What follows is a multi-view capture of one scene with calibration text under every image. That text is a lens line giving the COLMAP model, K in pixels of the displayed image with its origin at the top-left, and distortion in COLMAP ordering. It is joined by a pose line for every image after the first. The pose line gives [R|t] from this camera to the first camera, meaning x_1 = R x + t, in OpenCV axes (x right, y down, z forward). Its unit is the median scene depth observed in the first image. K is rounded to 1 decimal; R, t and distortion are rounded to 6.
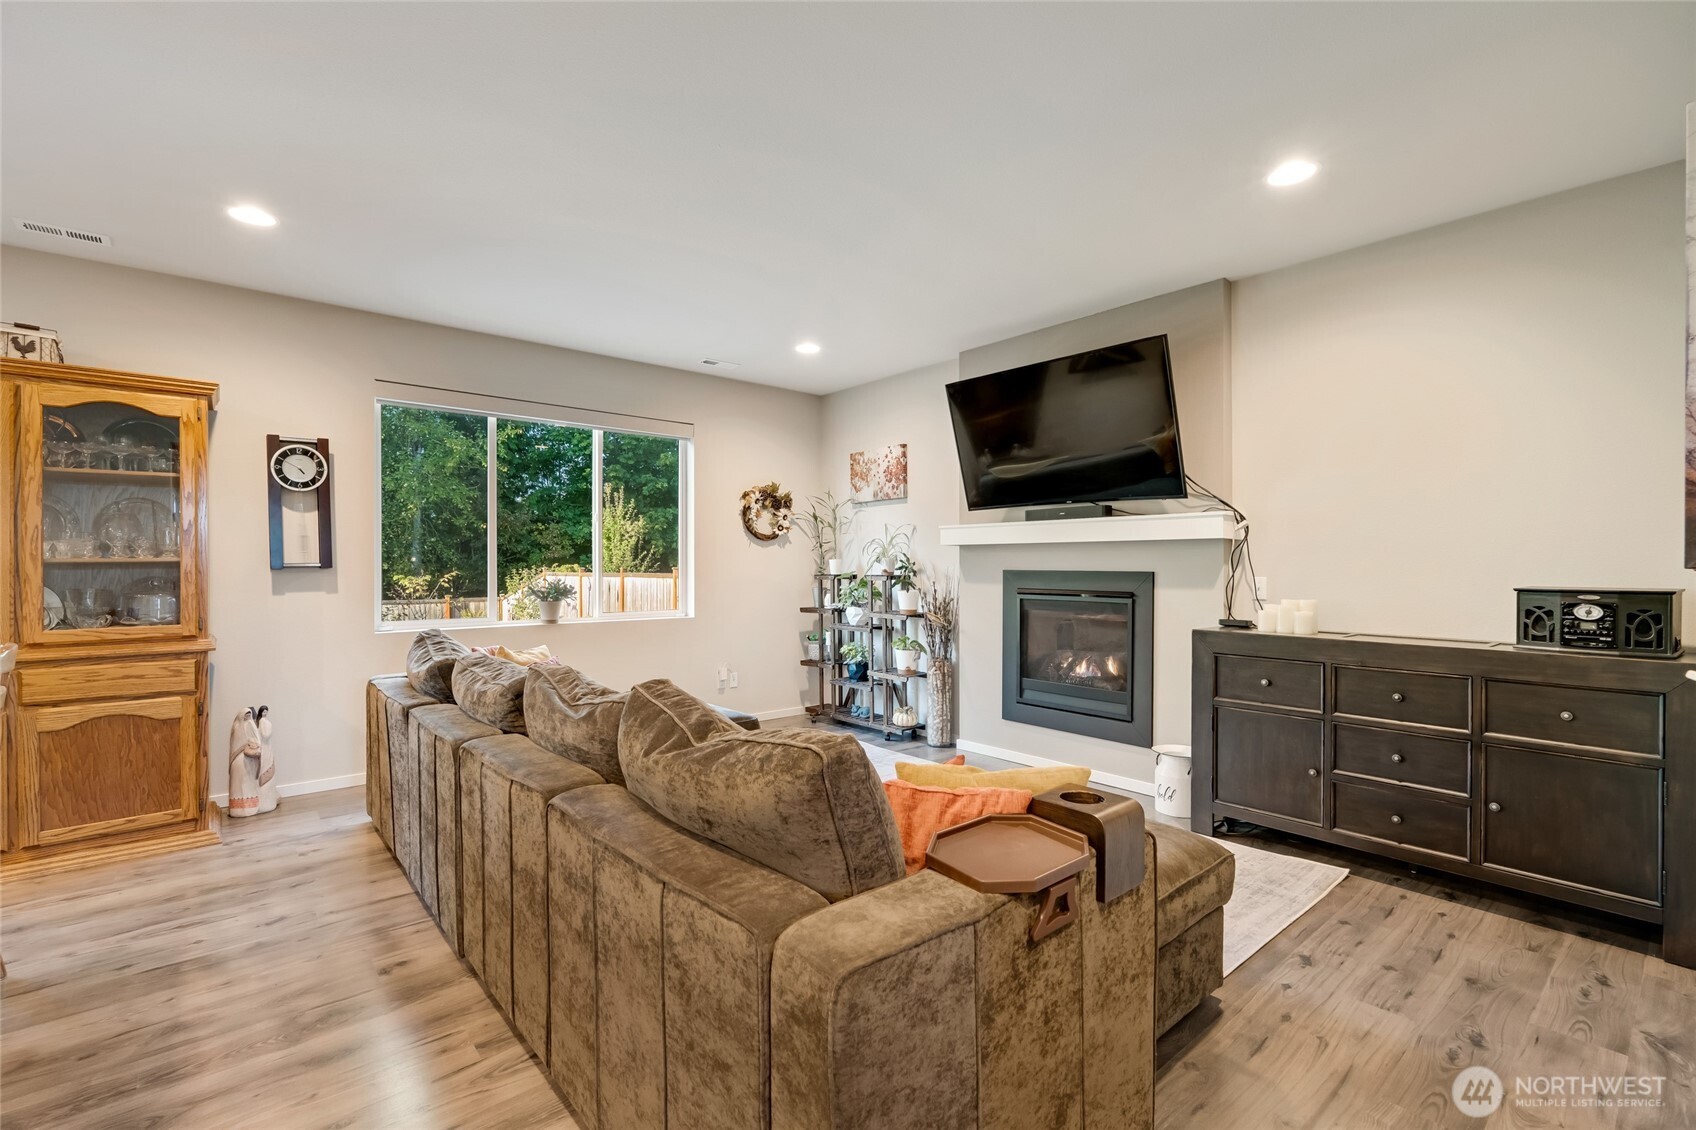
lens RADIAL K [[746.8, 0, 838.3], [0, 746.8, 567.7], [0, 0, 1]] dist [-0.000923, -0.000036]
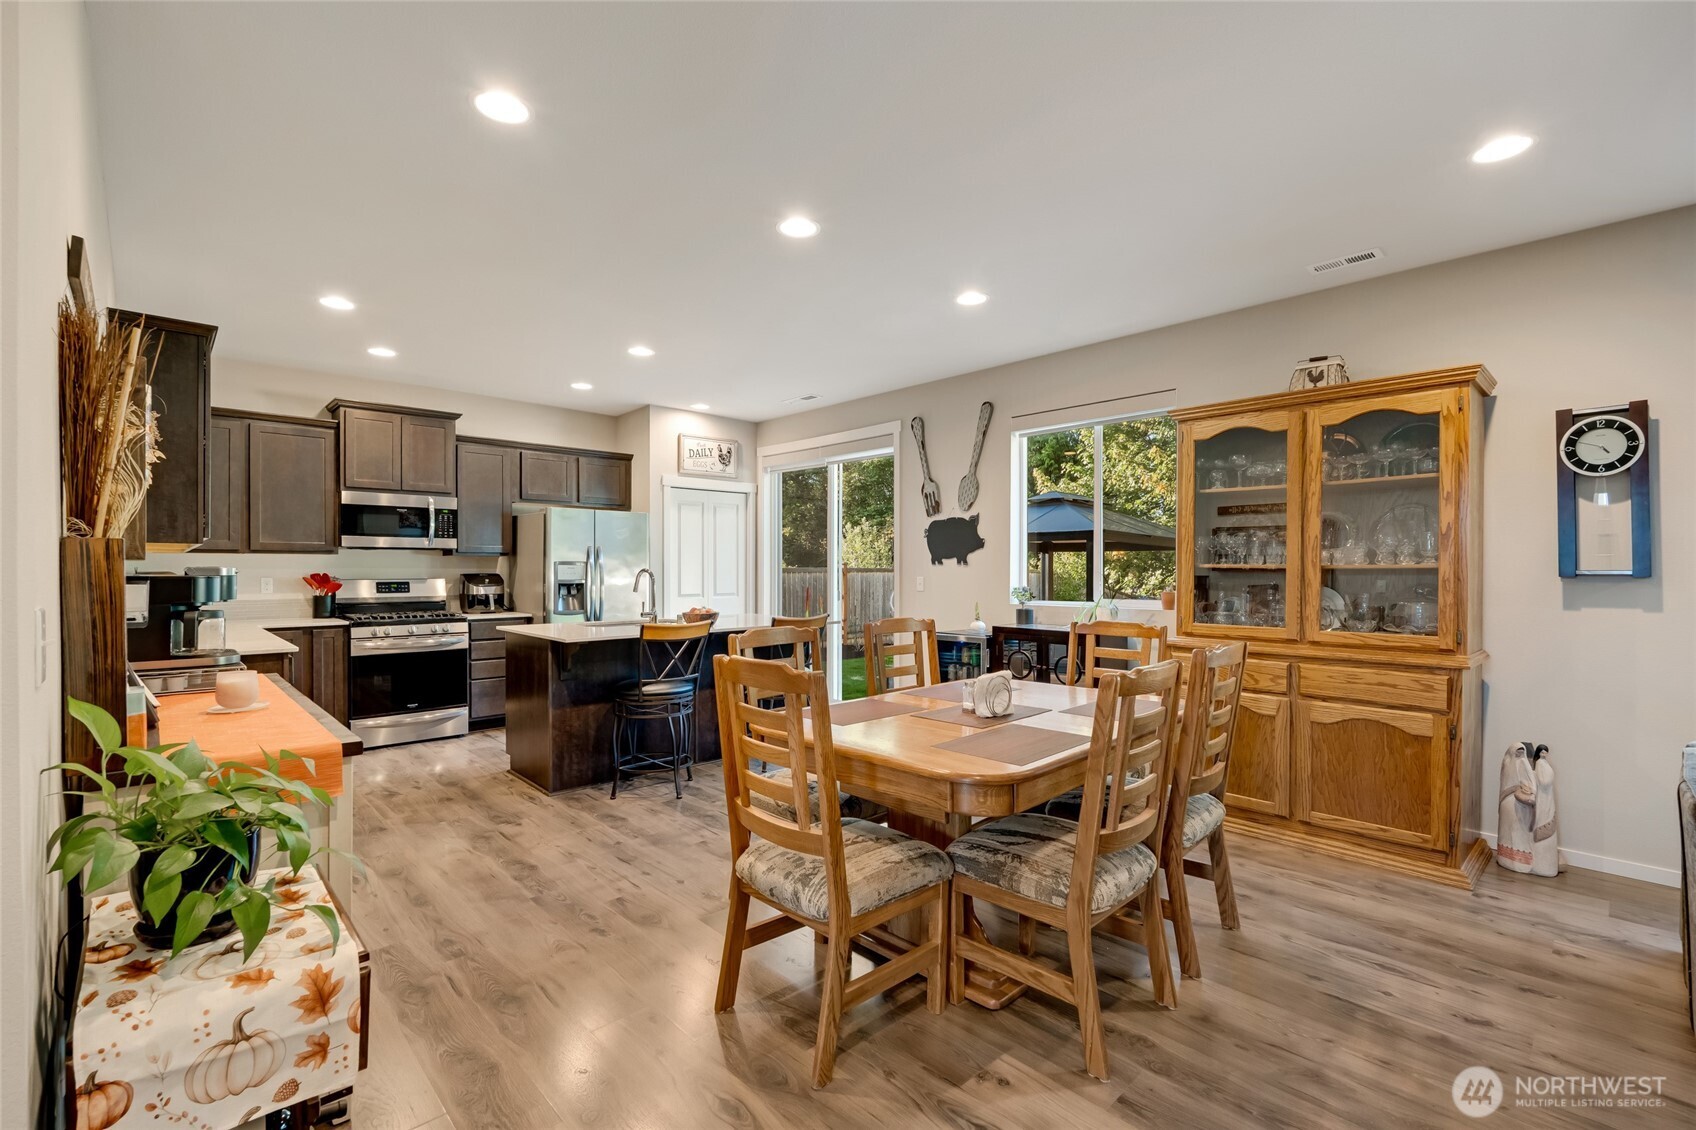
lens RADIAL K [[746.8, 0, 849.5], [0, 746.8, 572.9], [0, 0, 1]] dist [-0.000923, -0.000036]
pose [[0.061949, 0.010173, -0.998027, -0.004543], [-0.006412, 0.999931, 0.009794, -0.005812], [0.998059, 0.005793, 0.062010, 0.183799]]
